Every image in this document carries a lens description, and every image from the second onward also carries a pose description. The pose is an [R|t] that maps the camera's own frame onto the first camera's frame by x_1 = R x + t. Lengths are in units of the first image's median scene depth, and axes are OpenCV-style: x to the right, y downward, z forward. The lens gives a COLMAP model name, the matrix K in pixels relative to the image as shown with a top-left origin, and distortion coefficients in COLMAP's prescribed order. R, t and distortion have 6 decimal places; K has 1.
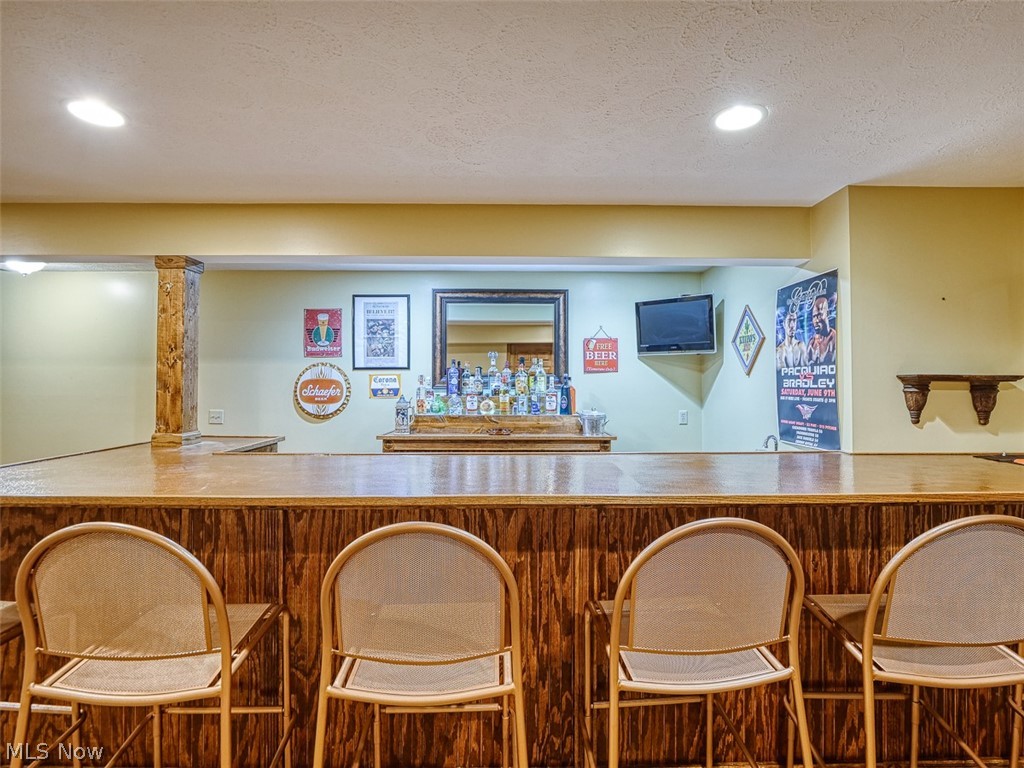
lens RADIAL K [[506.7, 0, 512.6], [0, 506.7, 375.0], [0, 0, 1]] dist [-0.011628, 0.000131]
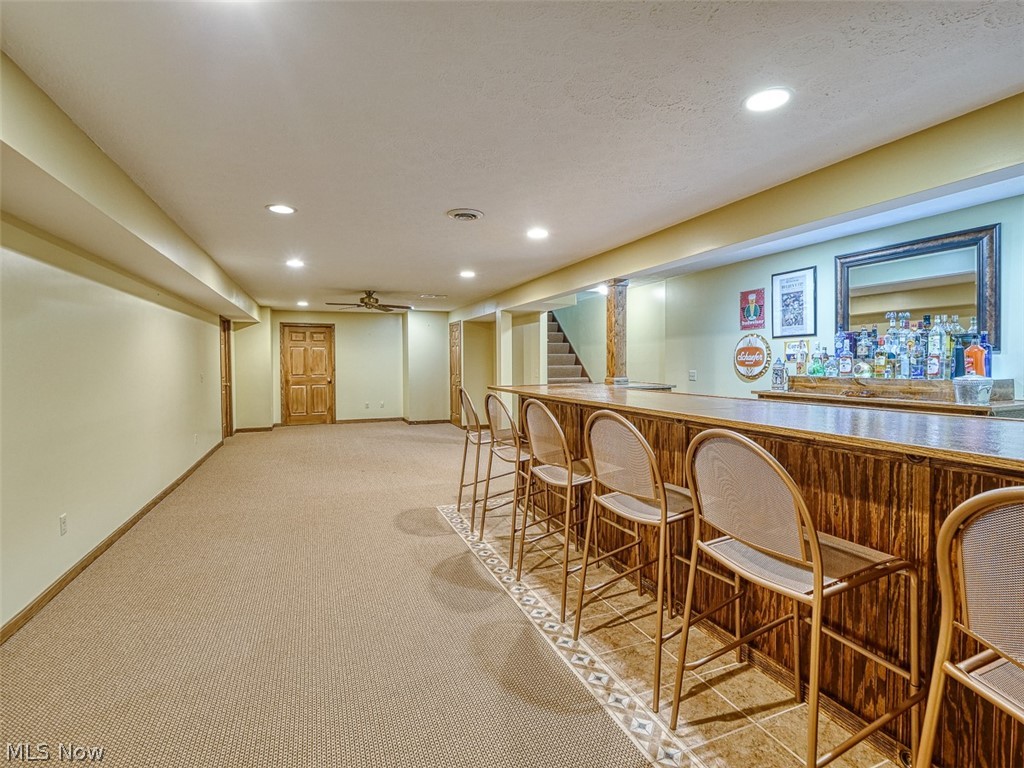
lens RADIAL K [[506.7, 0, 514.7], [0, 506.7, 381.9], [0, 0, 1]] dist [-0.011628, 0.000131]
pose [[0.345767, 0.033655, -0.937717, 0.593451], [0.018730, 0.998910, 0.042757, 0.029822], [0.938133, -0.032348, 0.344760, 0.024013]]
